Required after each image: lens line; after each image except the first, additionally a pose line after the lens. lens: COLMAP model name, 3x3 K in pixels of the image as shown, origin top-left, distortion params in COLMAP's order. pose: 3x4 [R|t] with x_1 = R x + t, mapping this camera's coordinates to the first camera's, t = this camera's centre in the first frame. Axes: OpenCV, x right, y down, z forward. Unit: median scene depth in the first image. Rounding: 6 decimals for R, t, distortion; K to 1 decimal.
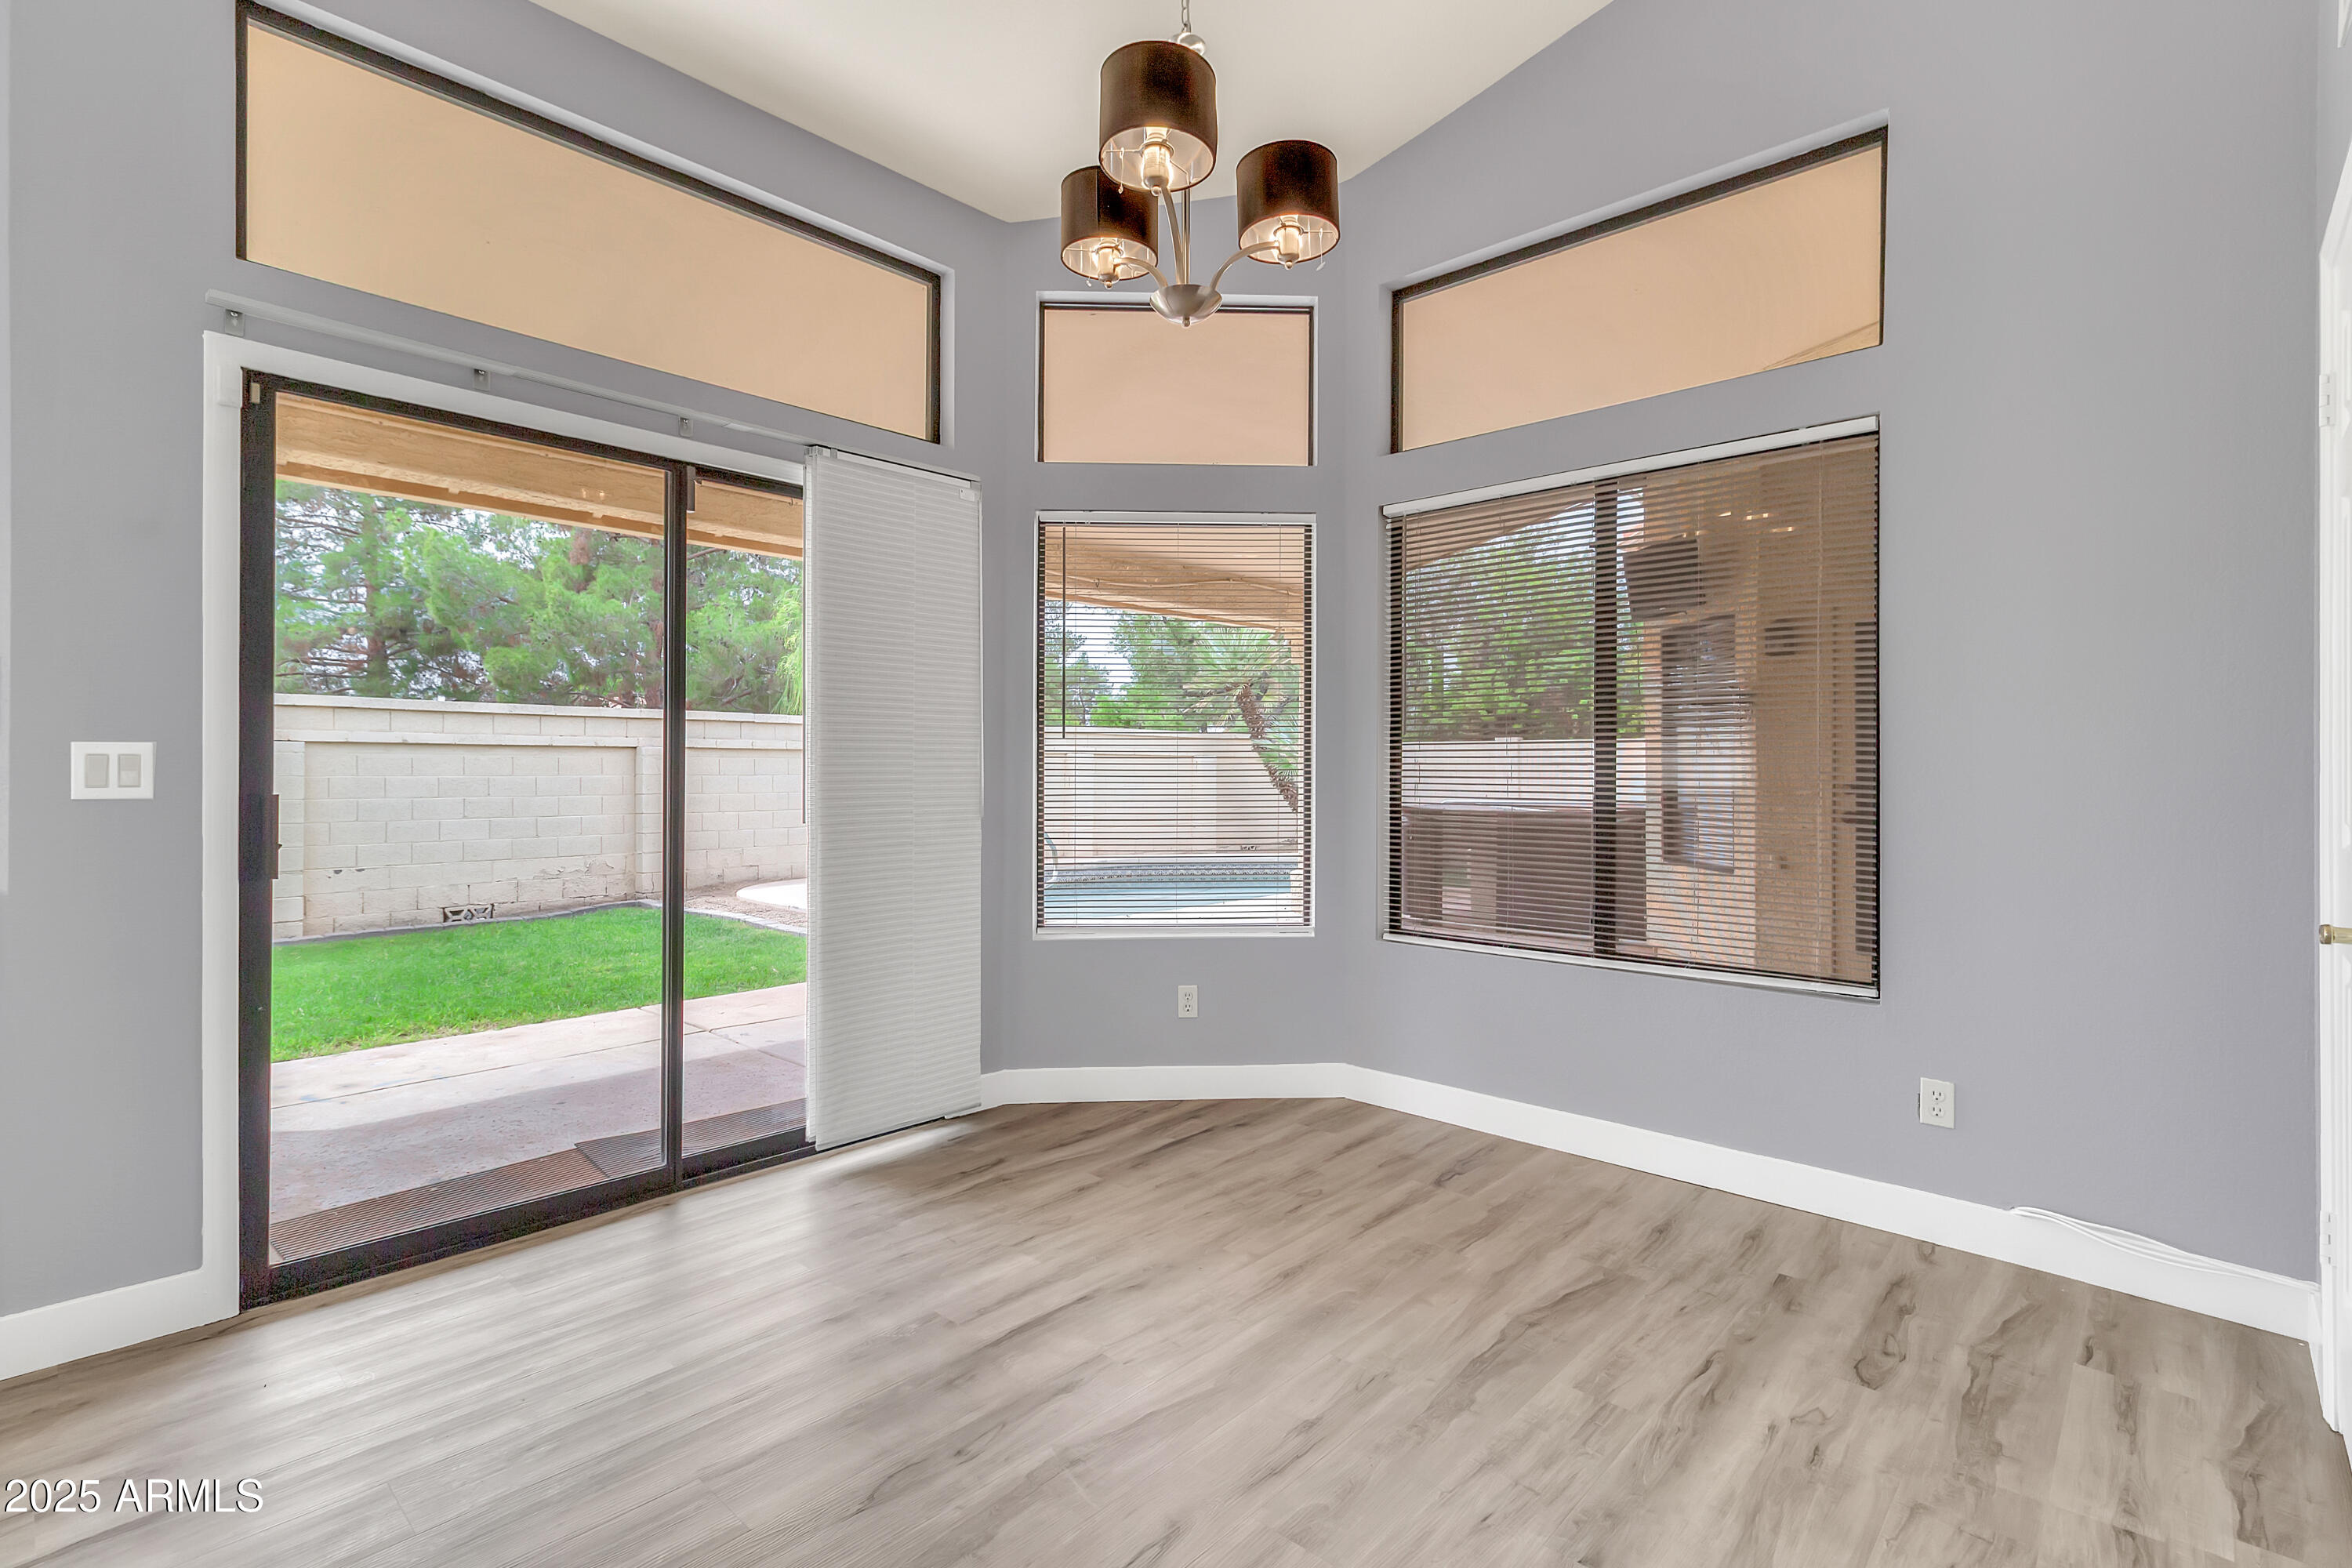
lens RADIAL K [[1084.6, 0, 1200.0], [0, 1084.6, 766.6], [0, 0, 1]] dist [0.003078, 0.000864]
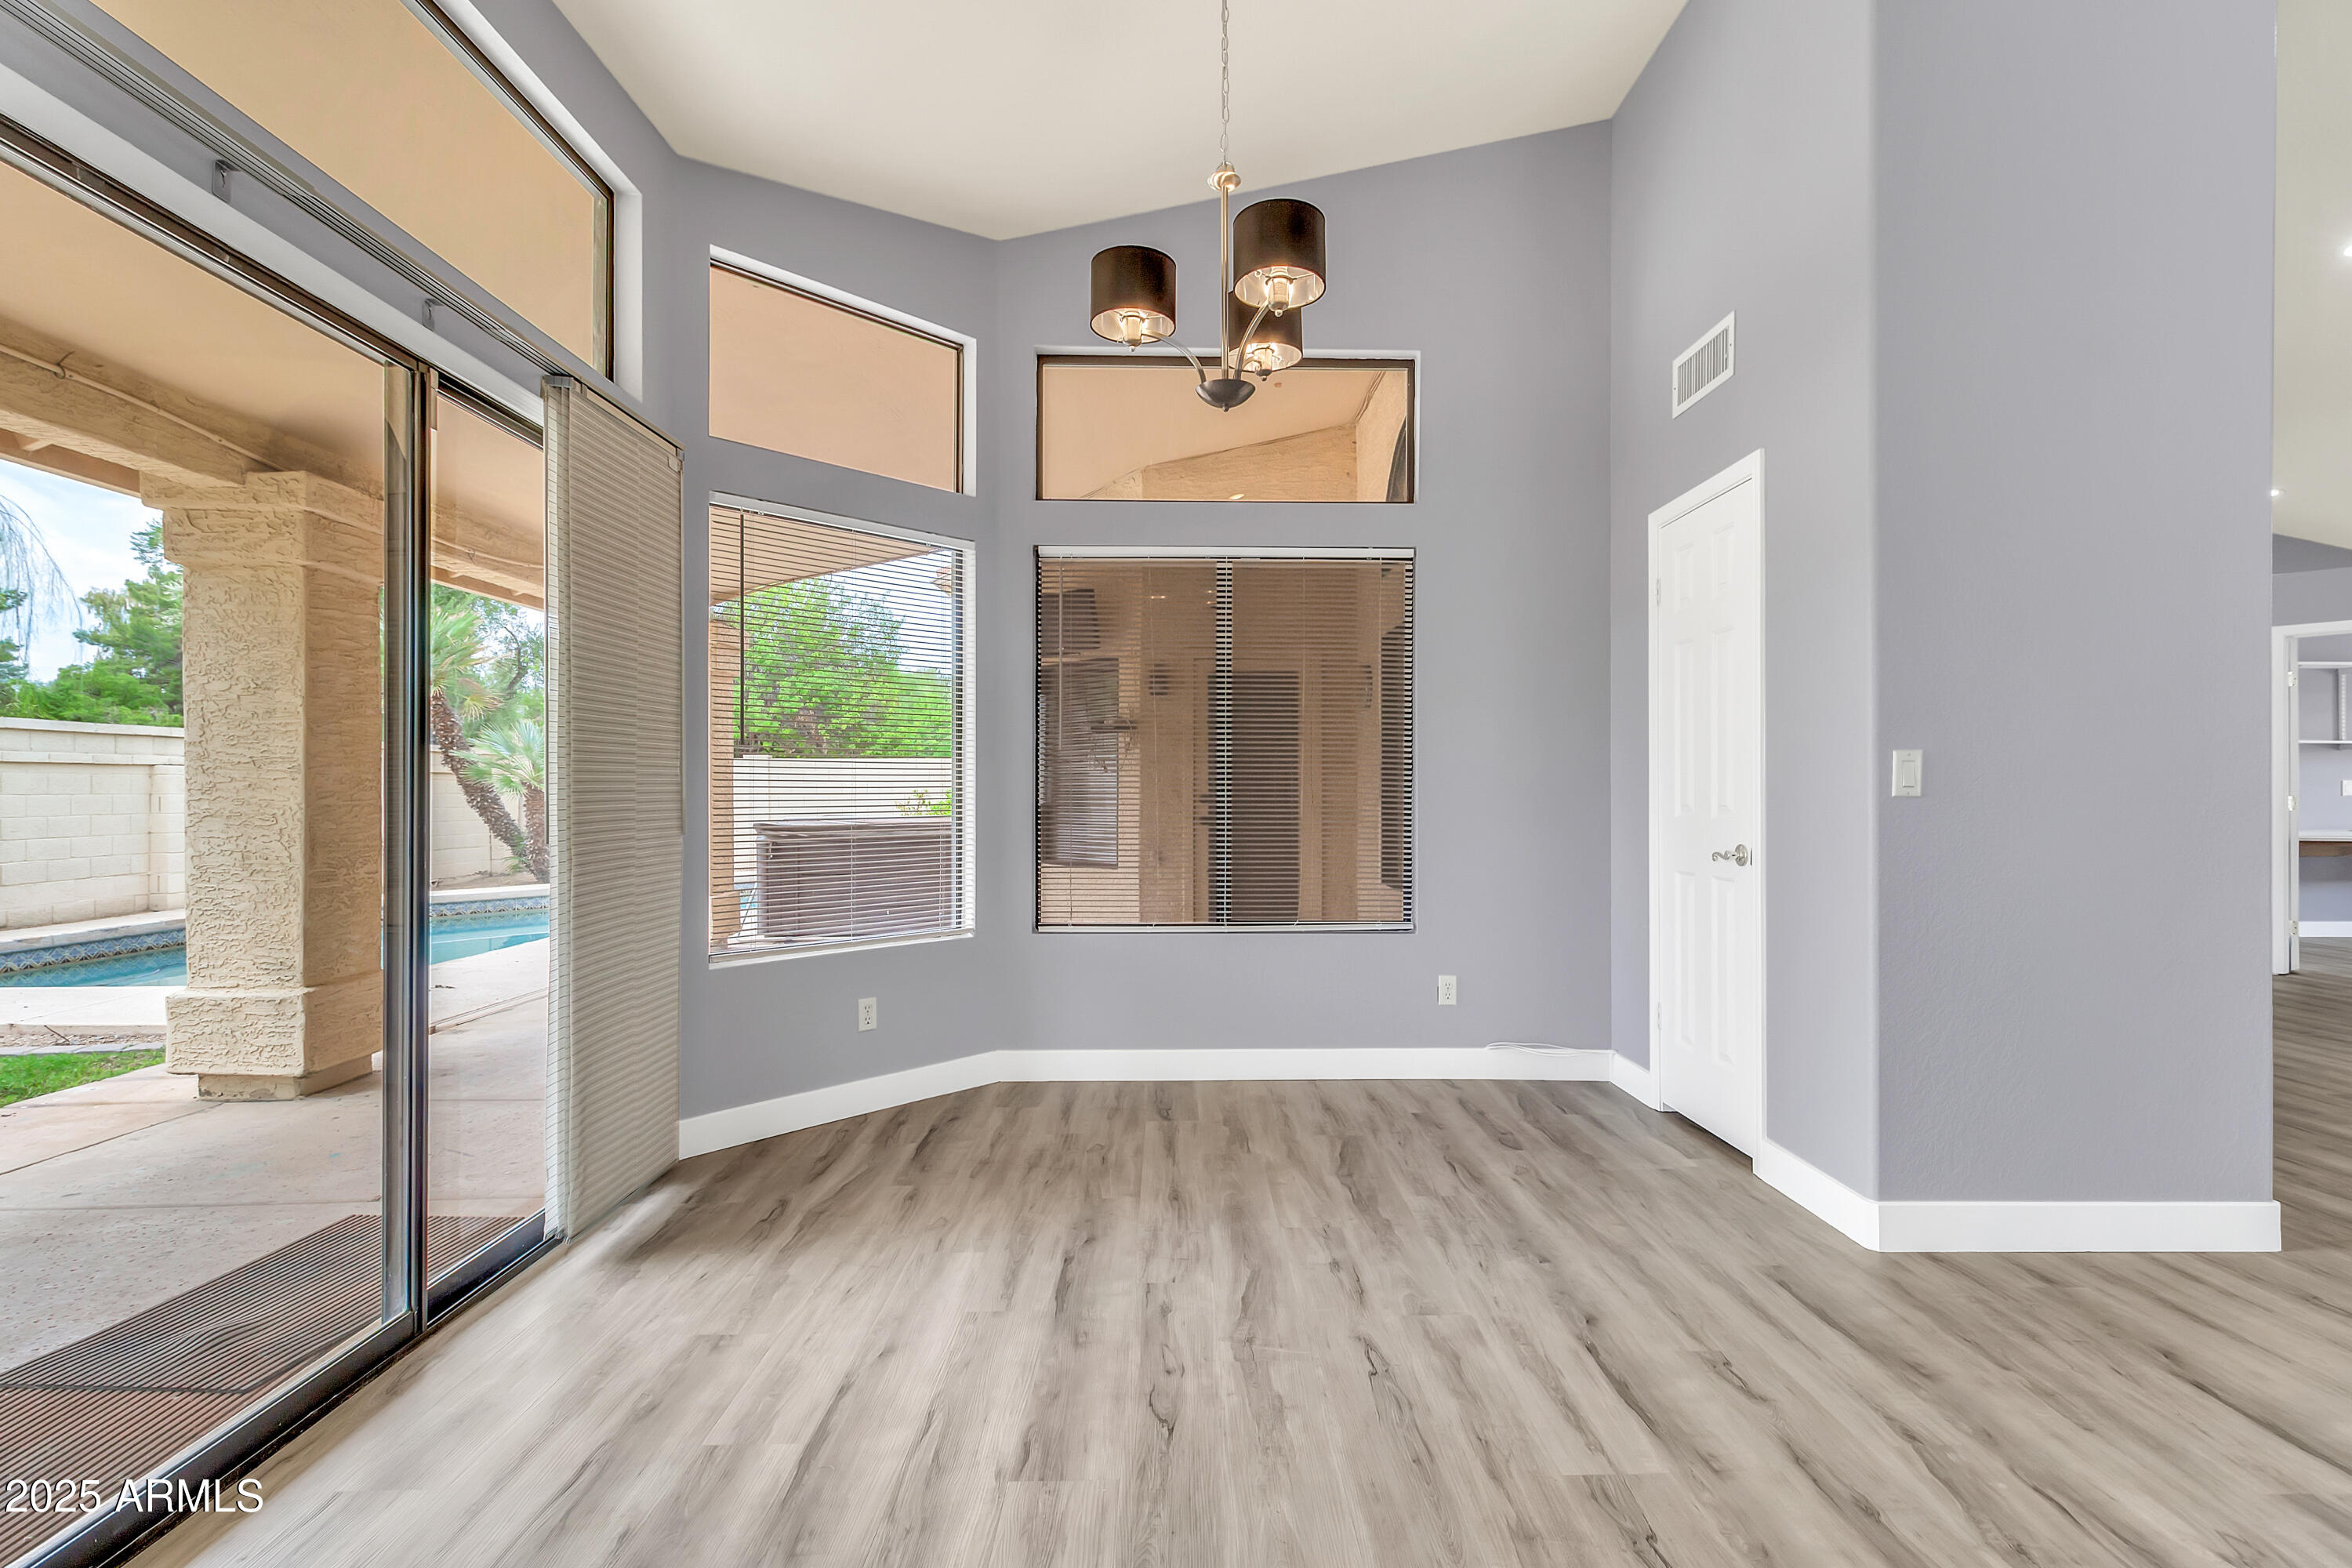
lens RADIAL K [[1084.6, 0, 1185.4], [0, 1084.6, 795.9], [0, 0, 1]] dist [0.003078, 0.000864]
pose [[0.727902, -0.005954, 0.685655, -0.620968], [0.000198, 0.999964, 0.008473, 0.010598], [-0.685681, -0.006031, 0.727877, 0.101219]]
